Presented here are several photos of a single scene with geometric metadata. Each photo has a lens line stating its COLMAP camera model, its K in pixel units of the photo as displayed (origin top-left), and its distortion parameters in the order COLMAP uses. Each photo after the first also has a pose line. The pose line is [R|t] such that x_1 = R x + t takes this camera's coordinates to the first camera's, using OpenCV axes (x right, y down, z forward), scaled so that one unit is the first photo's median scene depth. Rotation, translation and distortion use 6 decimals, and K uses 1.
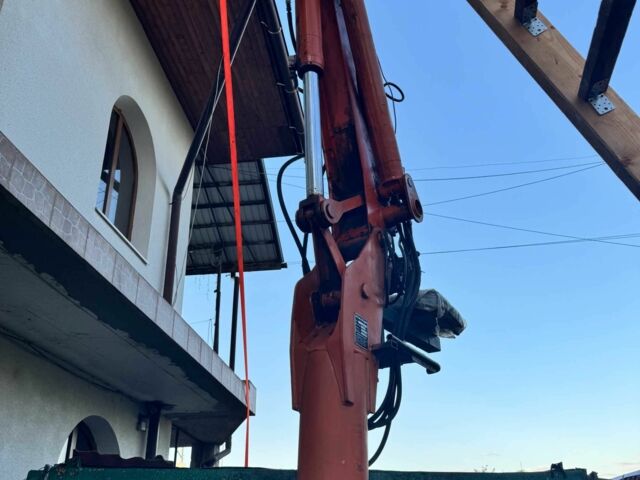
lens RADIAL K [[593.2, 0, 333.7], [0, 593.2, 245.5], [0, 0, 1]] dist [0.084956, 0.000000]
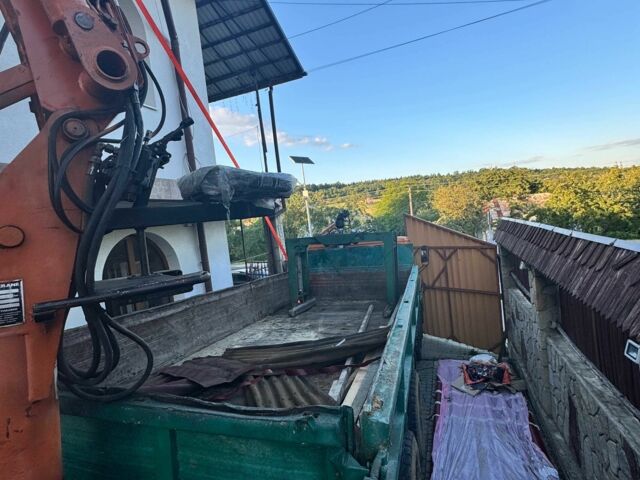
lens RADIAL K [[343.4, 0, 321.8], [0, 343.4, 238.6], [0, 0, 1]] dist [-0.000032, -0.000557]
pose [[0.965028, -0.078023, -0.250266, 0.375763], [0.193042, 0.857404, 0.477067, -0.028297], [0.177357, -0.508695, 0.842481, 0.545220]]
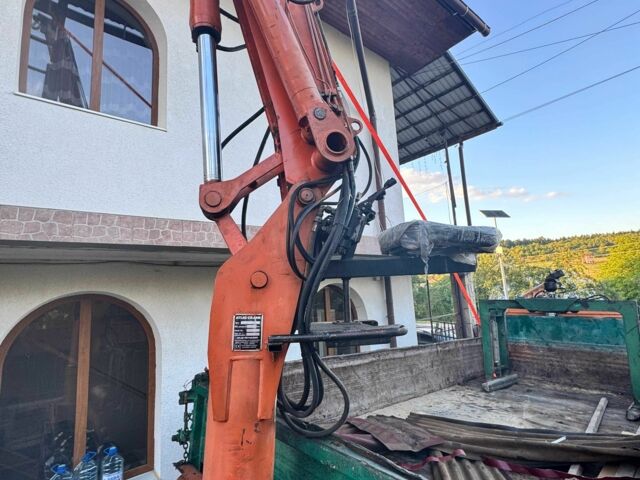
lens RADIAL K [[343.4, 0, 318.1], [0, 343.4, 237.3], [0, 0, 1]] dist [-0.000032, -0.000557]
pose [[0.713210, -0.130372, -0.688719, 0.358826], [0.344368, 0.920970, 0.182278, -0.031667], [0.610526, -0.367175, 0.701741, 0.534504]]
